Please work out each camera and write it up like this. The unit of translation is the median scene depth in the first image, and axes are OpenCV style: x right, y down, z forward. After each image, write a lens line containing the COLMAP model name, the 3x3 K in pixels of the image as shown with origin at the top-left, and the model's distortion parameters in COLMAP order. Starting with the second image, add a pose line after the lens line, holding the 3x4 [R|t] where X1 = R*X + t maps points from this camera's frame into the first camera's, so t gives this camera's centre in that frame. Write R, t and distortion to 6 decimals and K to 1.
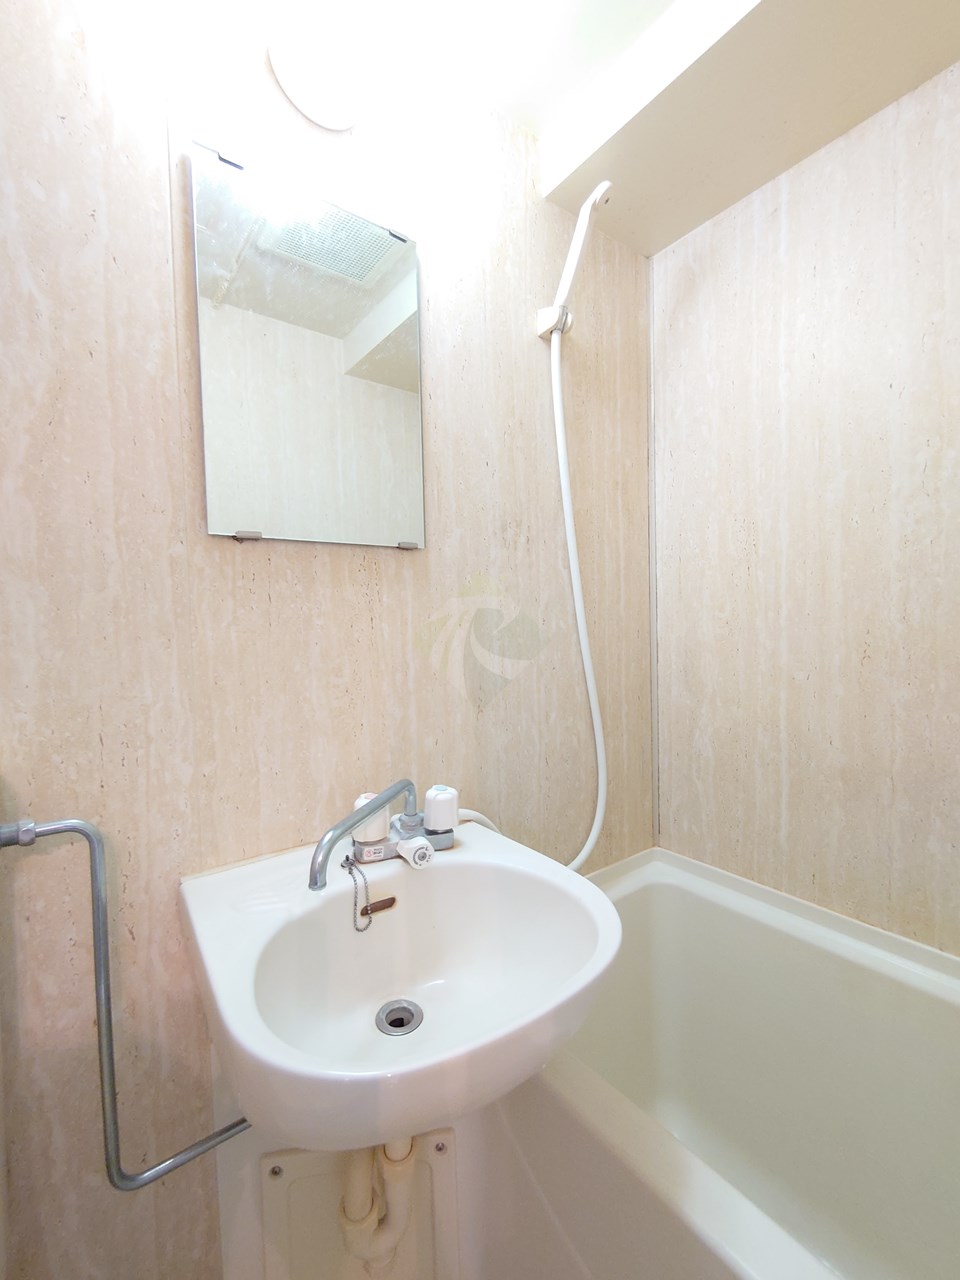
lens RADIAL K [[546.9, 0, 485.3], [0, 546.9, 638.0], [0, 0, 1]] dist [-0.002175, -0.001655]
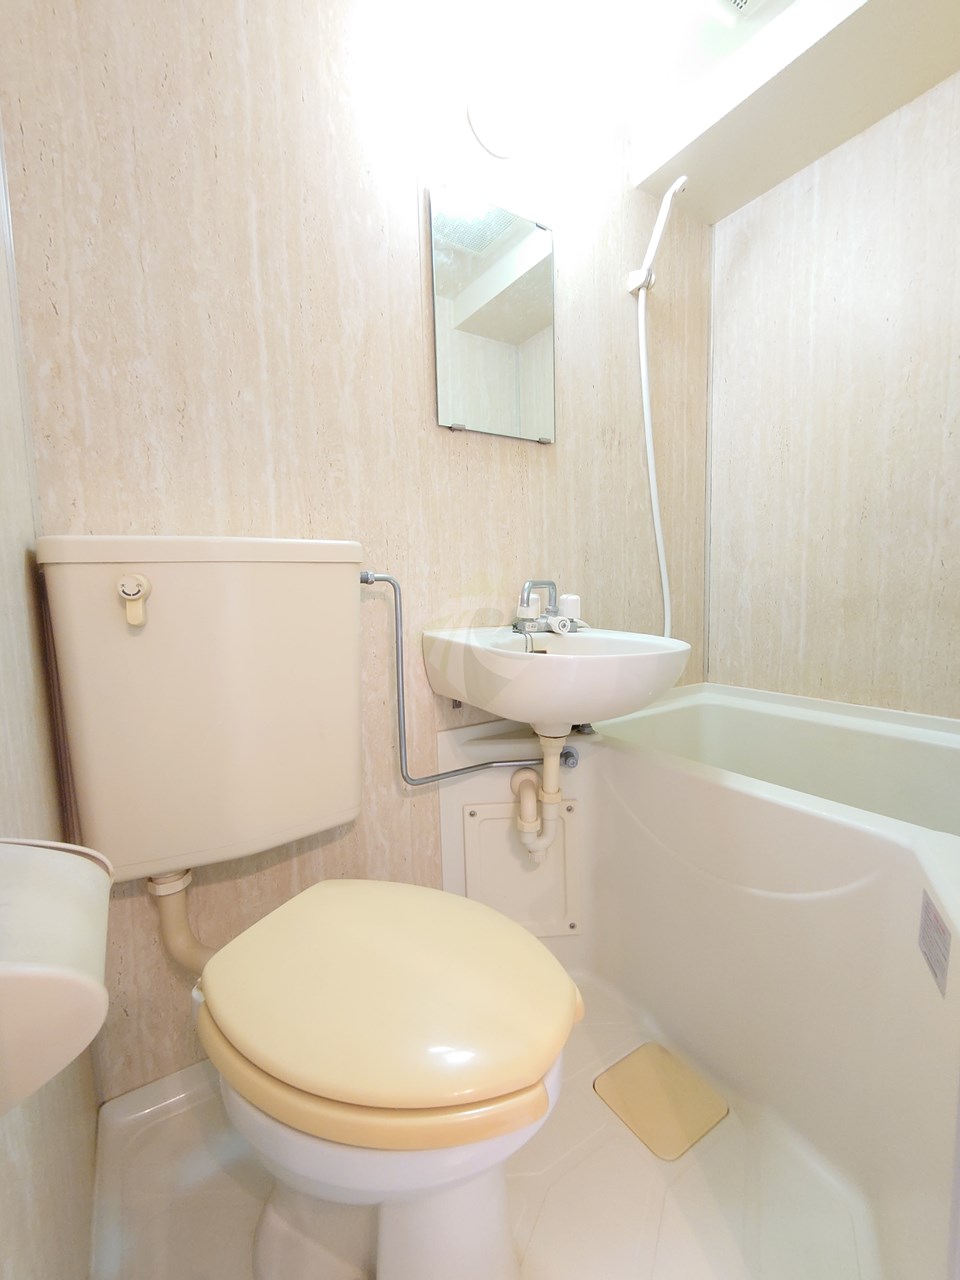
lens RADIAL K [[546.9, 0, 483.9], [0, 546.9, 638.2], [0, 0, 1]] dist [-0.002175, -0.001655]
pose [[0.997271, 0.006690, -0.073522, -0.180894], [-0.002236, 0.998166, 0.060497, 0.265356], [0.073792, -0.060168, 0.995457, -0.506179]]
